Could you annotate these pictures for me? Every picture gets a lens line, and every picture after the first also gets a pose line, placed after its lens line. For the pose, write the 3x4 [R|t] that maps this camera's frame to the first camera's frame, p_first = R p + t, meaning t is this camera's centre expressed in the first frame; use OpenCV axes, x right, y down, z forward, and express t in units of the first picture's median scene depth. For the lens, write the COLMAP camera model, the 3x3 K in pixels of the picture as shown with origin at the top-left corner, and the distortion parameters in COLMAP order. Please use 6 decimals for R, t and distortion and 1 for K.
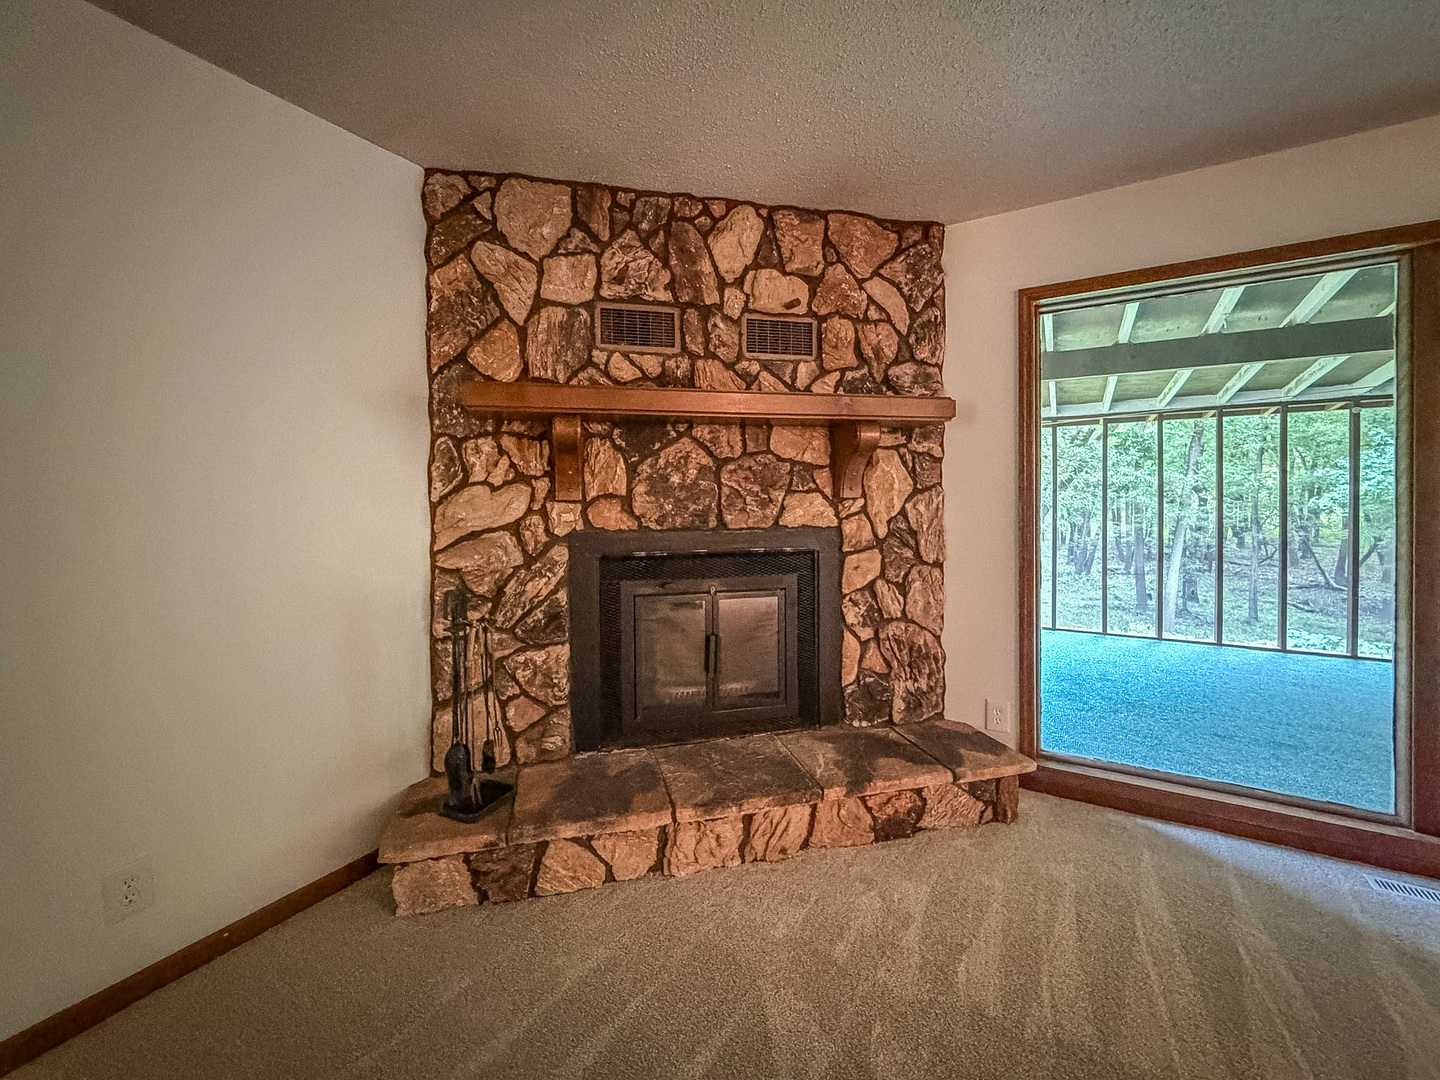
lens RADIAL K [[605.1, 0, 725.6], [0, 605.1, 497.4], [0, 0, 1]] dist [0.009083, -0.000716]
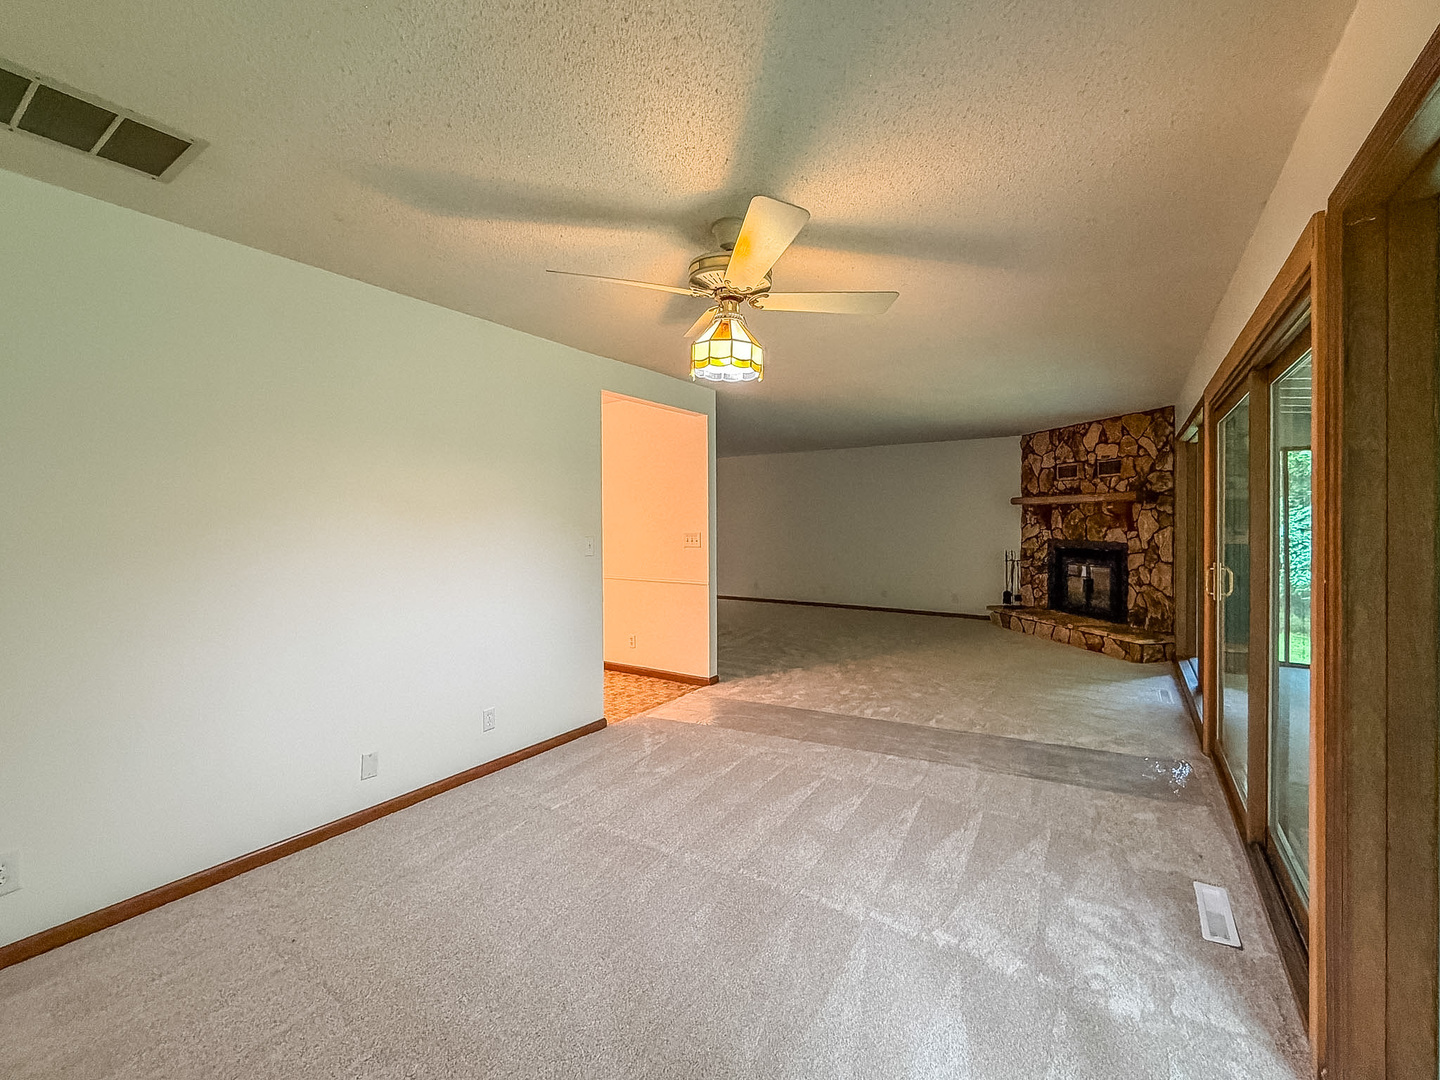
lens RADIAL K [[605.1, 0, 716.7], [0, 605.1, 530.8], [0, 0, 1]] dist [0.009083, -0.000716]
pose [[-0.051391, 0.027012, -0.998313, 2.909577], [-0.004170, 0.999620, 0.027262, -0.063881], [0.998670, 0.005564, -0.051258, -0.562865]]
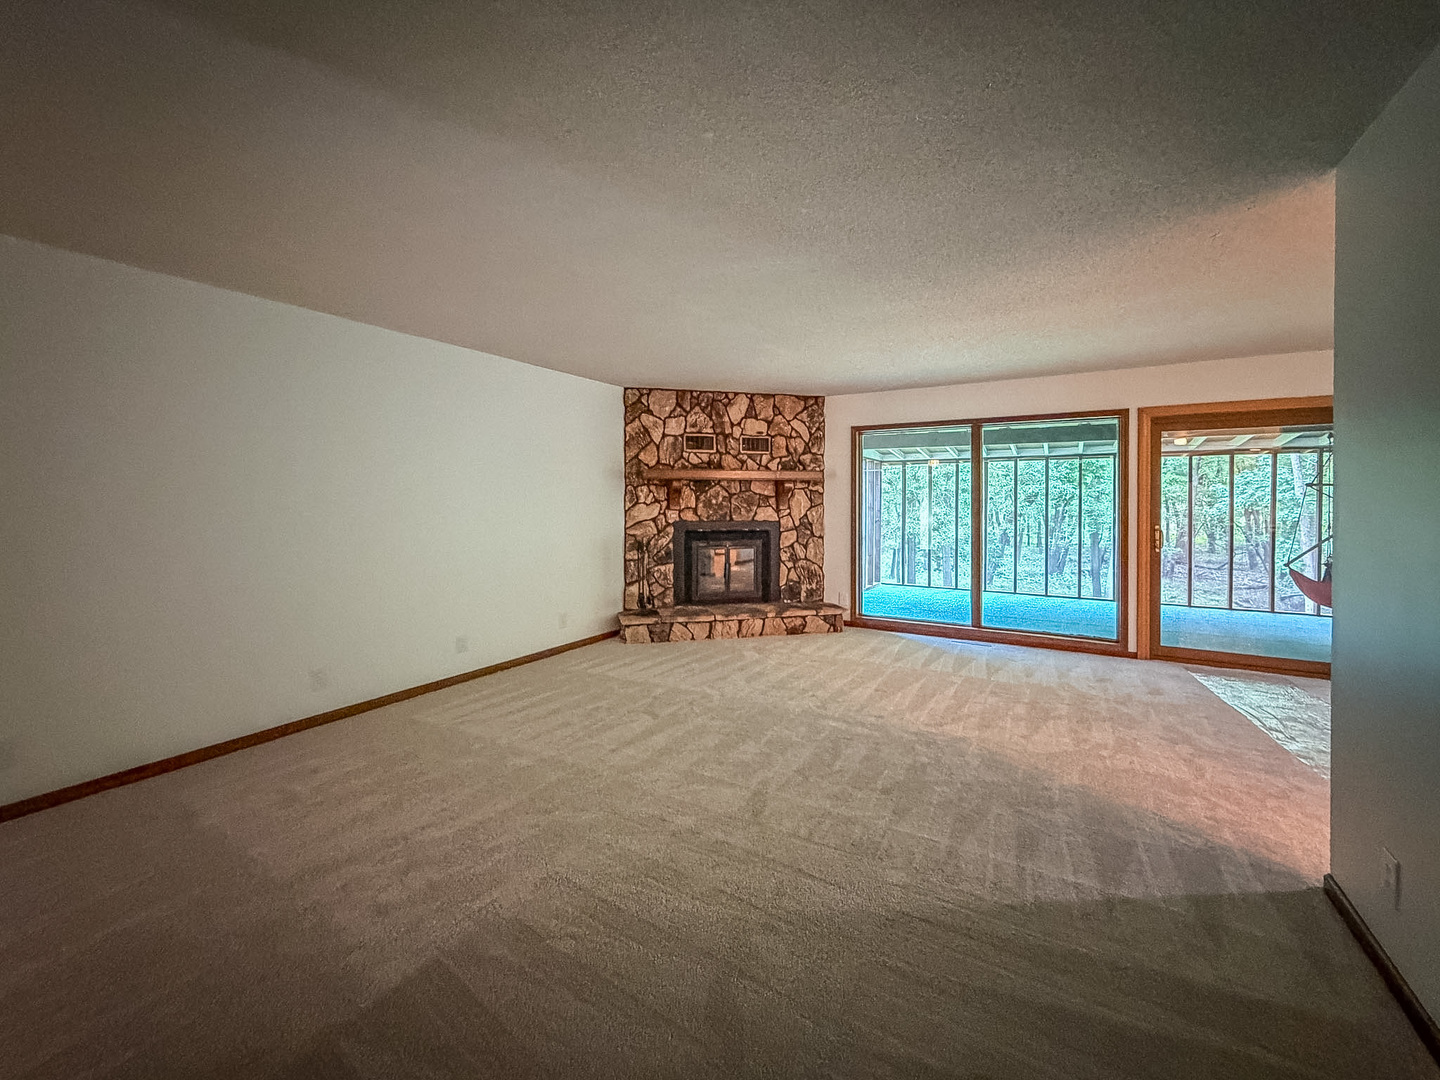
lens RADIAL K [[595.3, 0, 736.9], [0, 595.3, 506.2], [0, 0, 1]] dist [-0.010107, 0.002373]
pose [[0.999935, 0.007839, 0.008283, -0.005165], [-0.007834, 0.999969, -0.000687, -0.009431], [-0.008288, 0.000622, 0.999965, -1.529900]]
